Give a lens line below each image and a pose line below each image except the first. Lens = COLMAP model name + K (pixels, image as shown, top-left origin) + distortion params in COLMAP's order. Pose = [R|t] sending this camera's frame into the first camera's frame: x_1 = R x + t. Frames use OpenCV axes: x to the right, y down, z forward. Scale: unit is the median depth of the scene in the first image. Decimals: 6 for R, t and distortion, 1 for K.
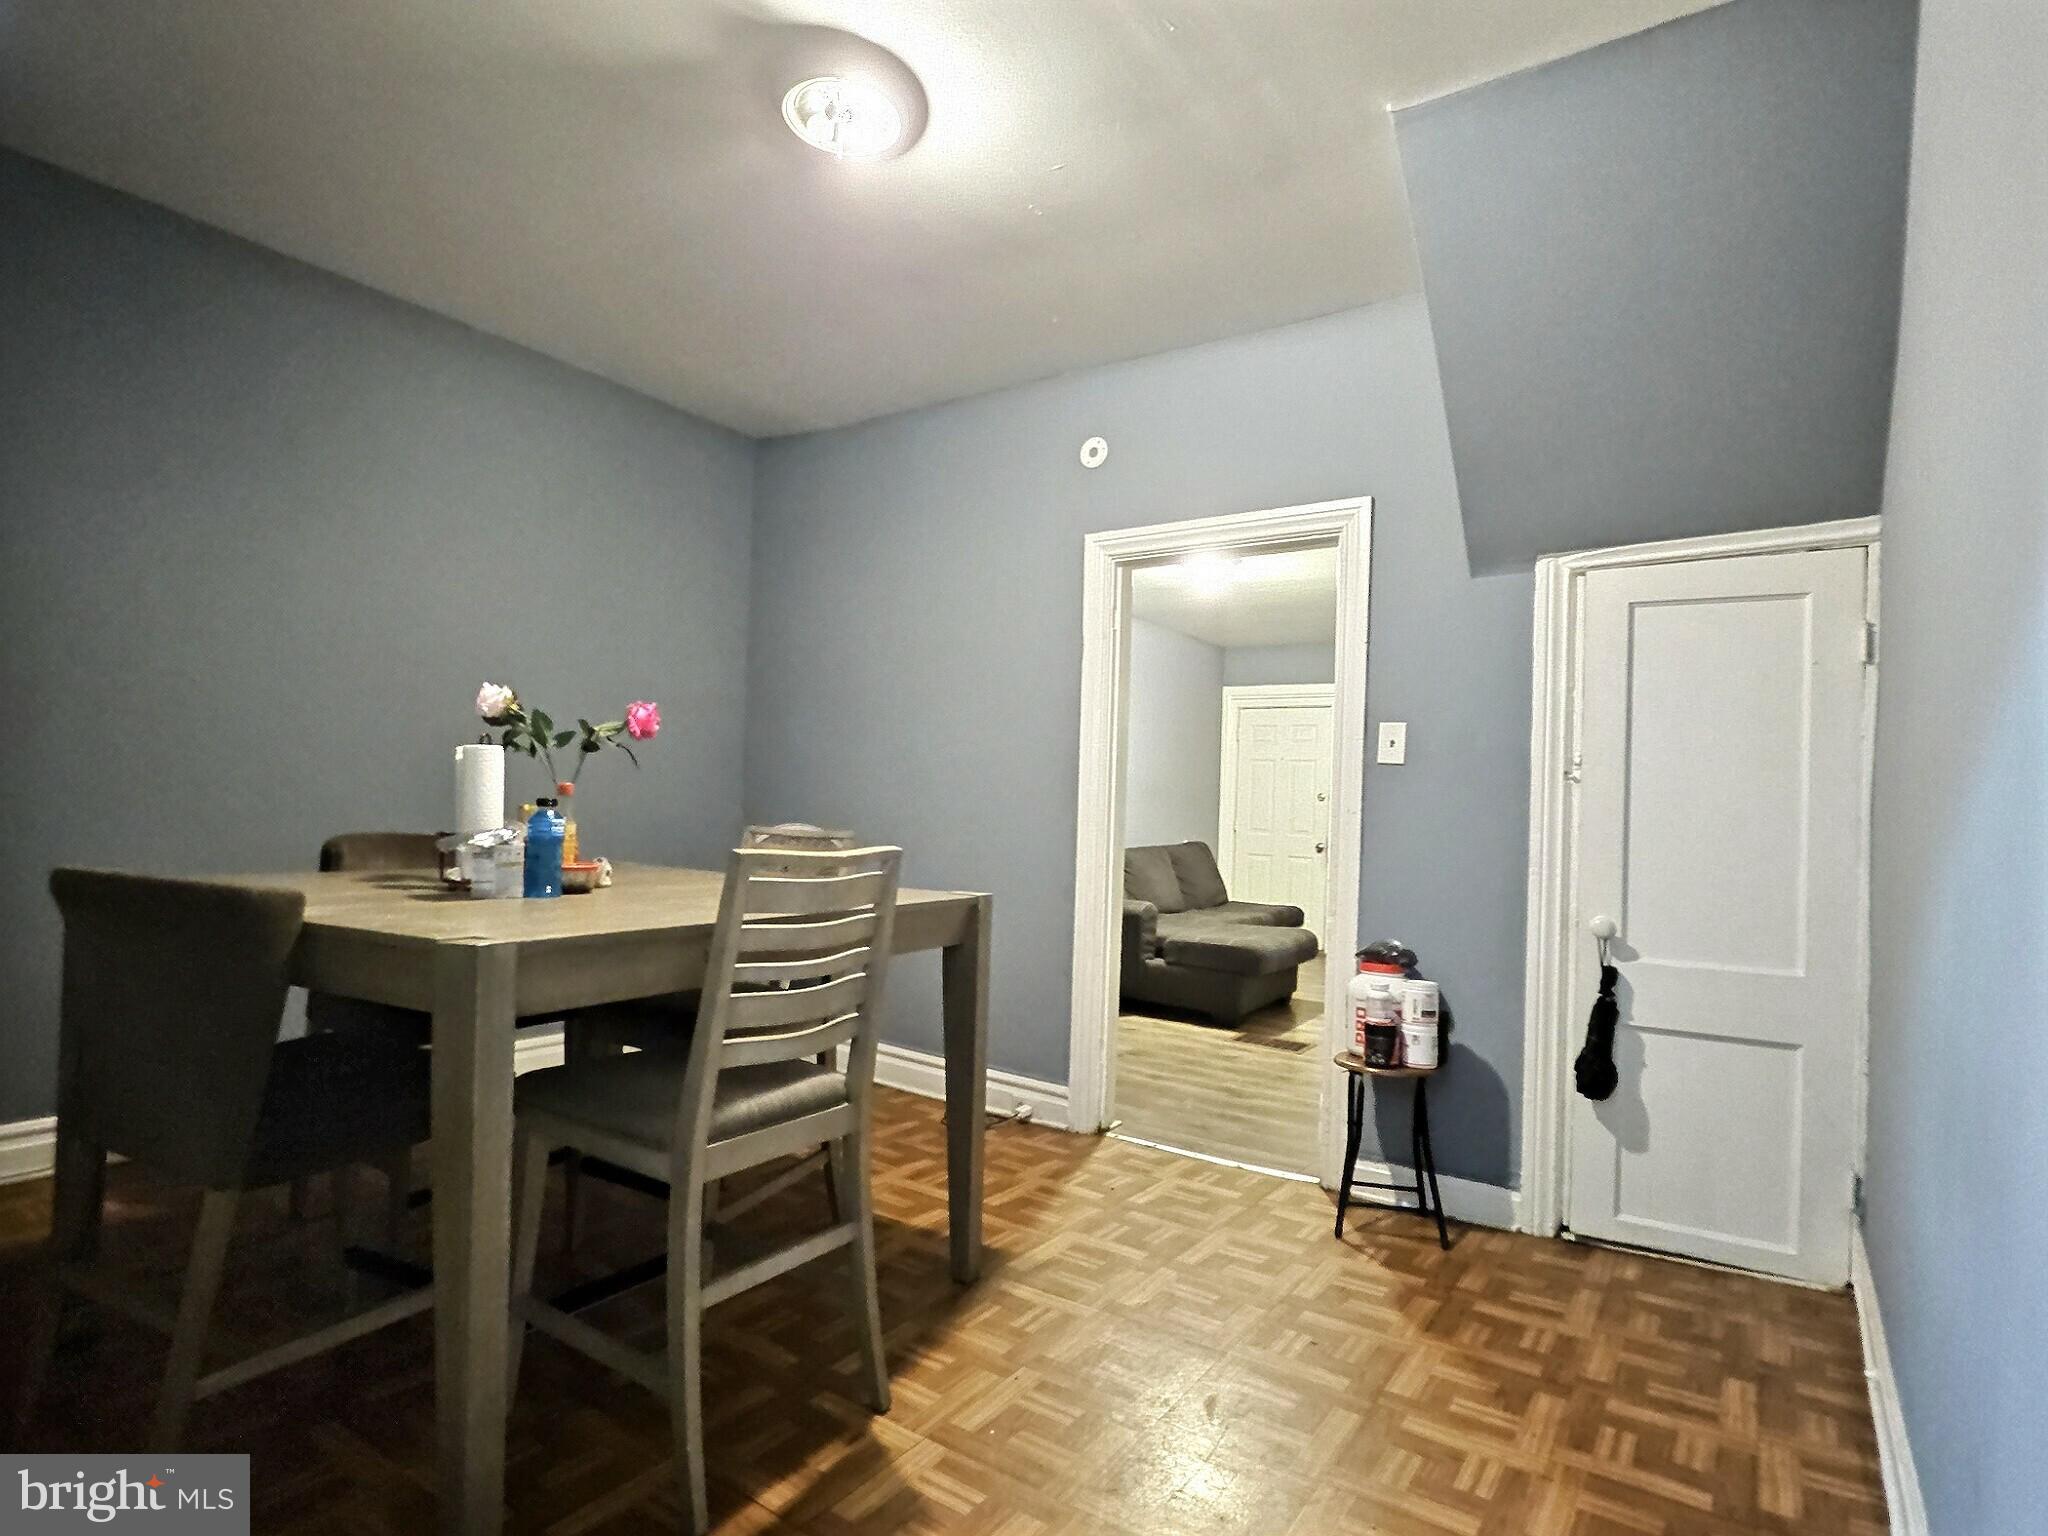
lens RADIAL K [[1076.8, 0, 1024.0], [0, 1076.8, 768.0], [0, 0, 1]] dist [0.013715, -0.000543]
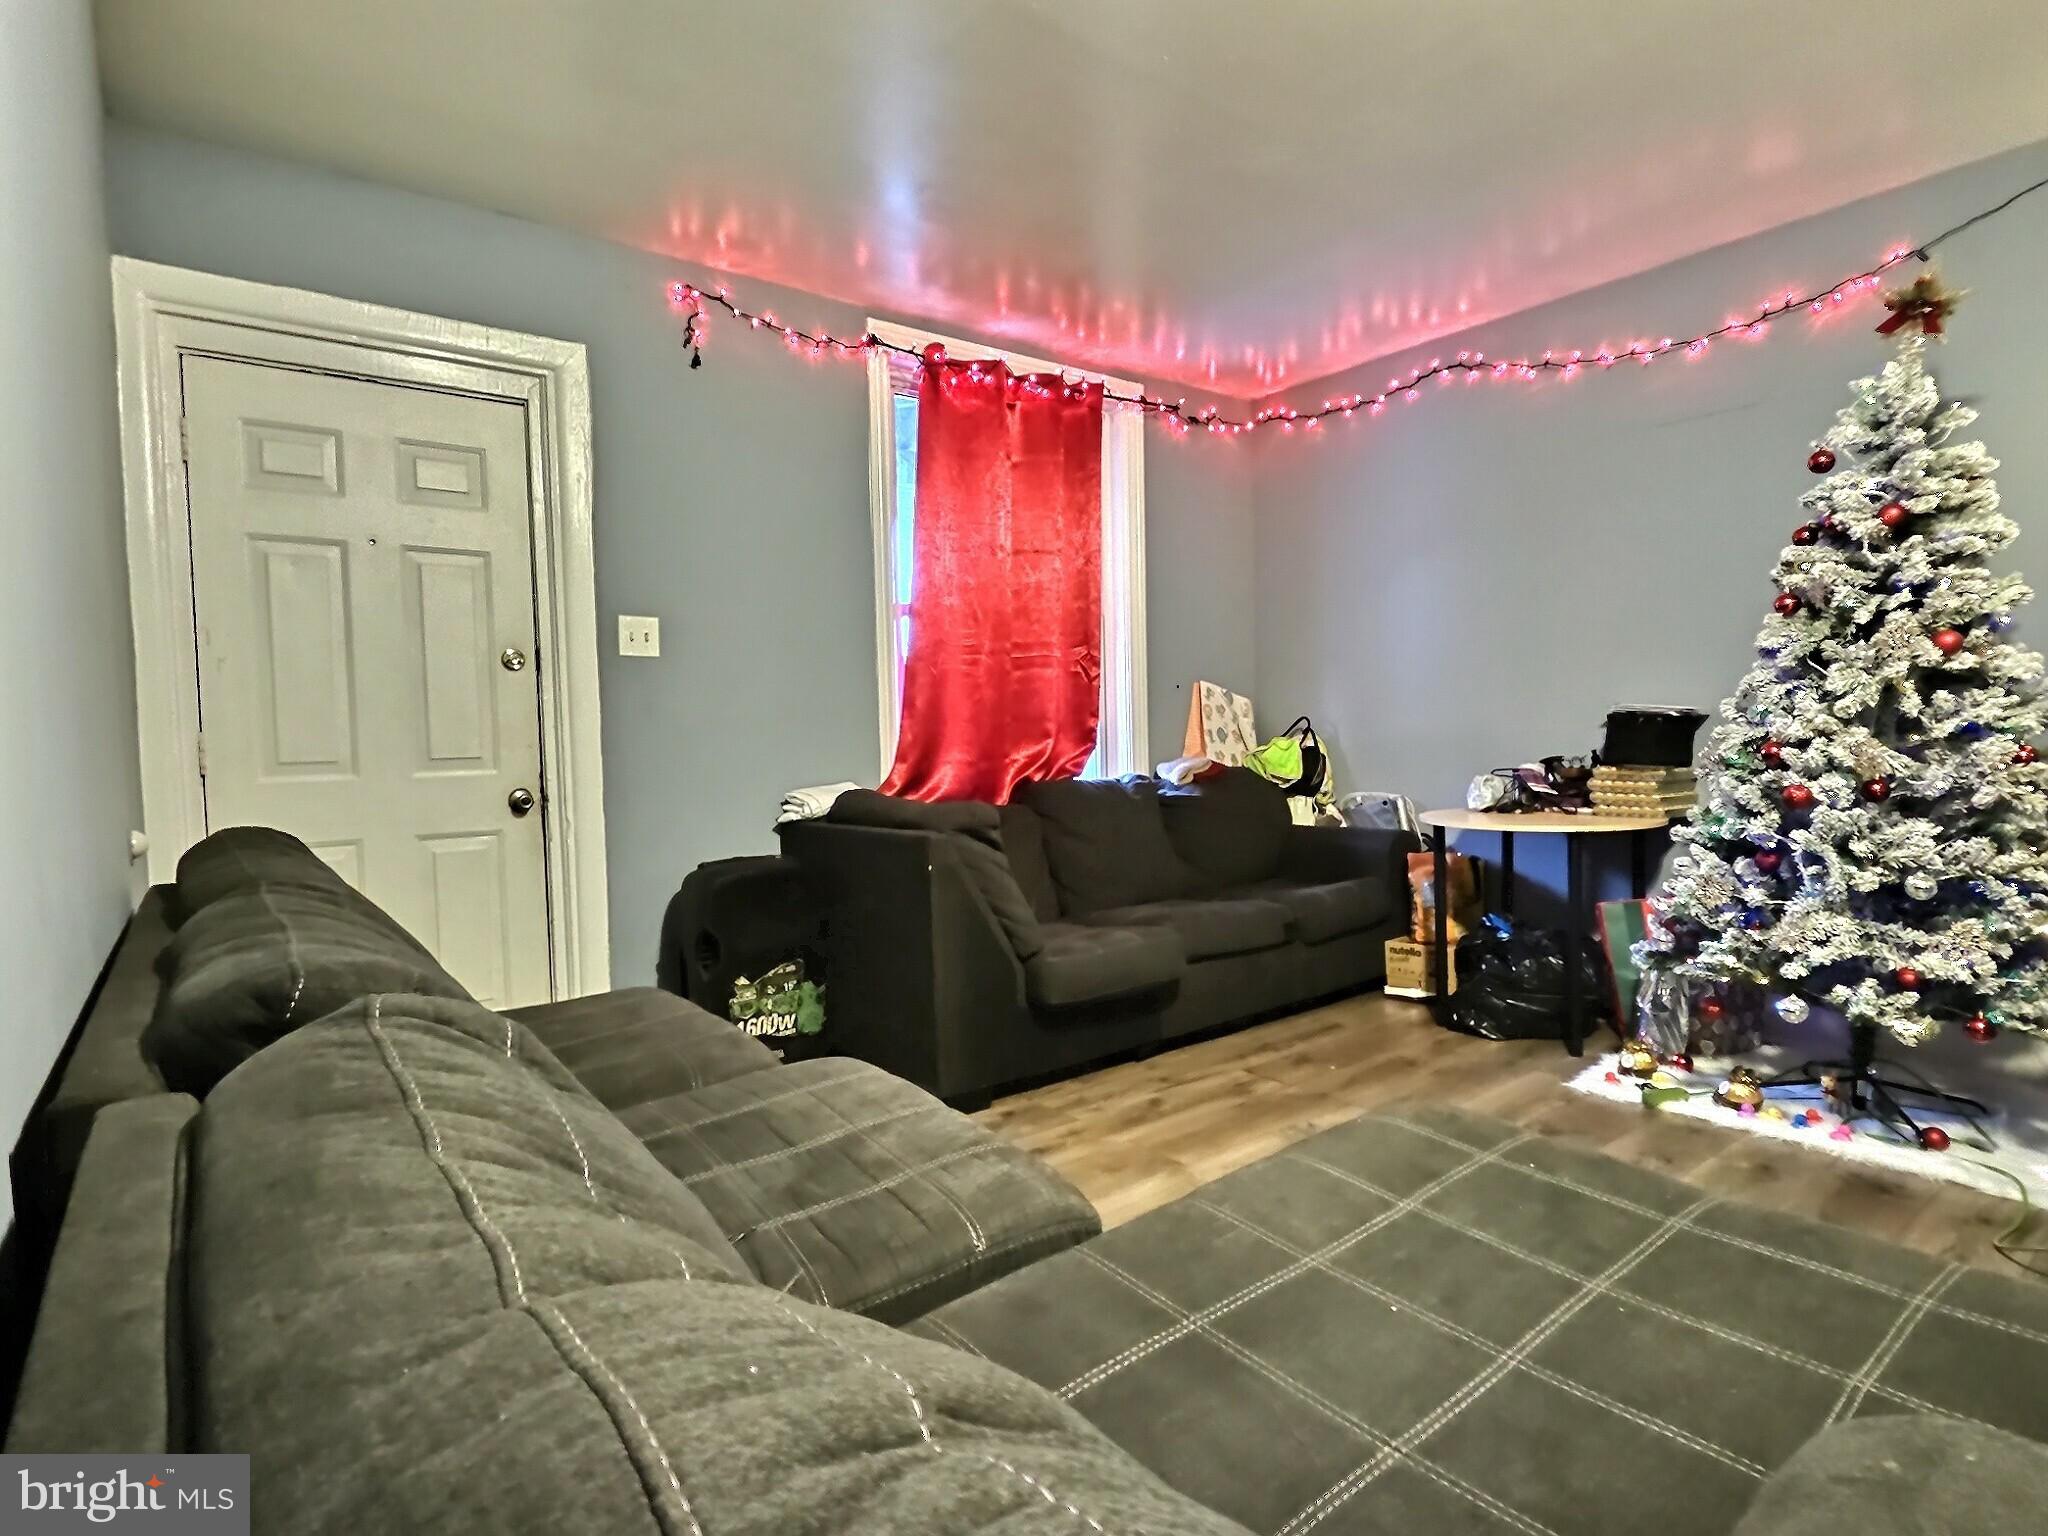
lens RADIAL K [[1076.8, 0, 1024.0], [0, 1076.8, 768.0], [0, 0, 1]] dist [0.013715, -0.000543]
pose [[0.311500, -0.071457, 0.947556, -0.021005], [-0.000945, 0.997145, 0.075507, 0.057194], [-0.950246, -0.024416, 0.310543, 1.143575]]
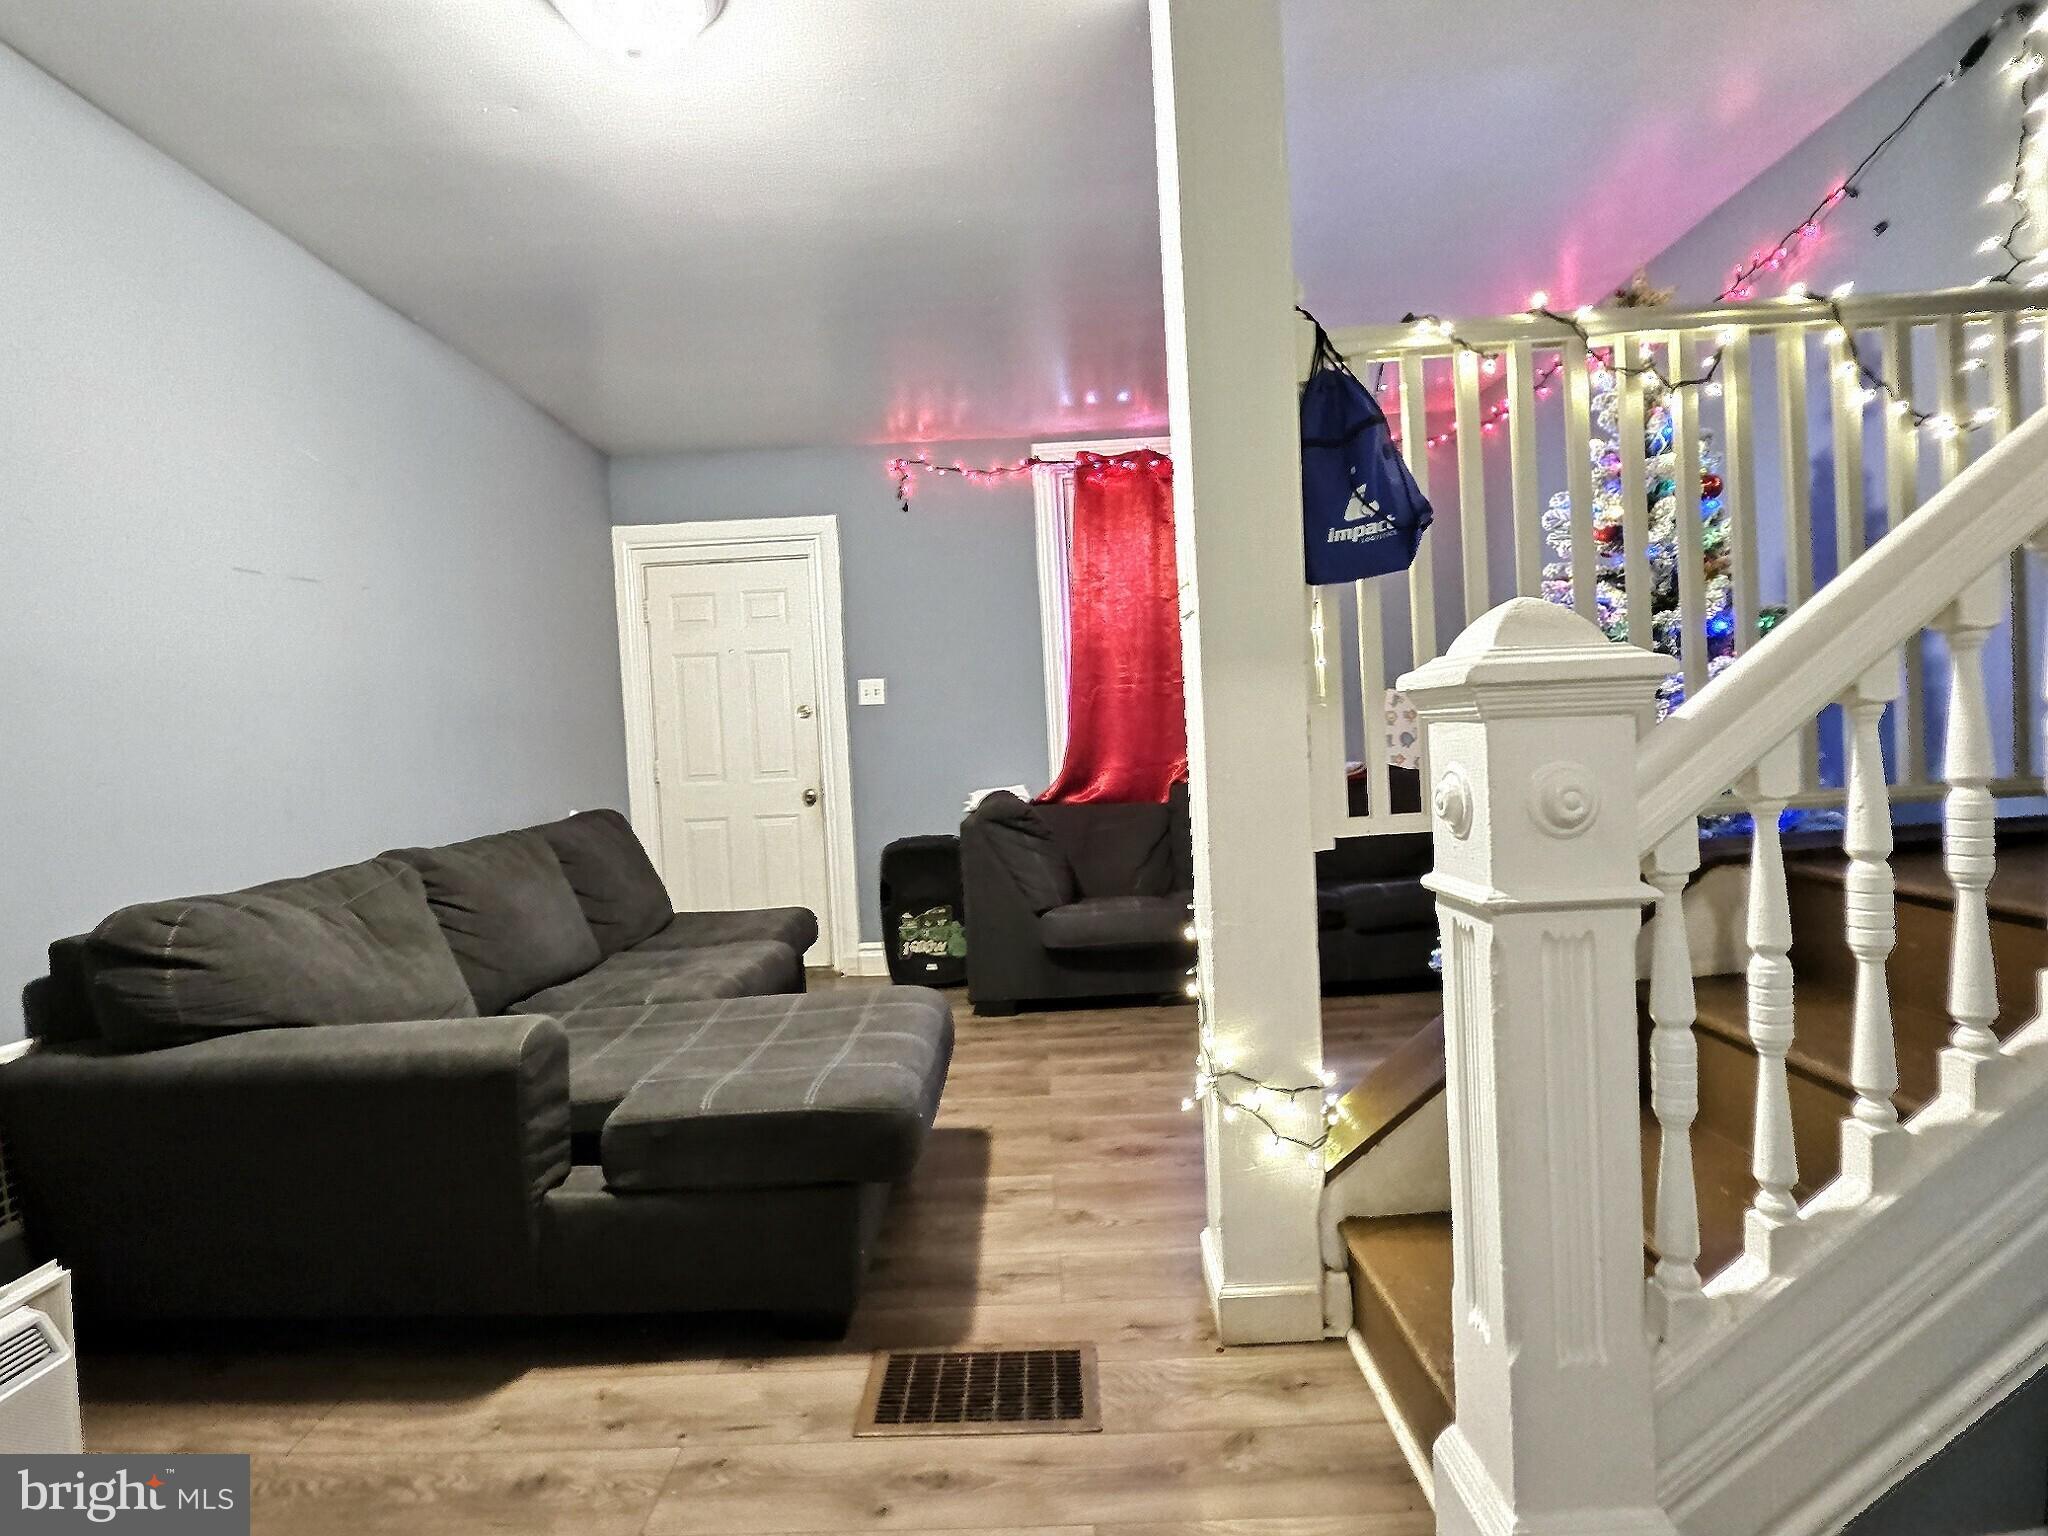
lens RADIAL K [[1076.8, 0, 1024.0], [0, 1076.8, 768.0], [0, 0, 1]] dist [0.013715, -0.000543]
pose [[0.826395, -0.080793, 0.557265, 0.066182], [0.056702, 0.996563, 0.060397, 0.046863], [-0.560229, -0.018314, 0.828135, 0.694529]]
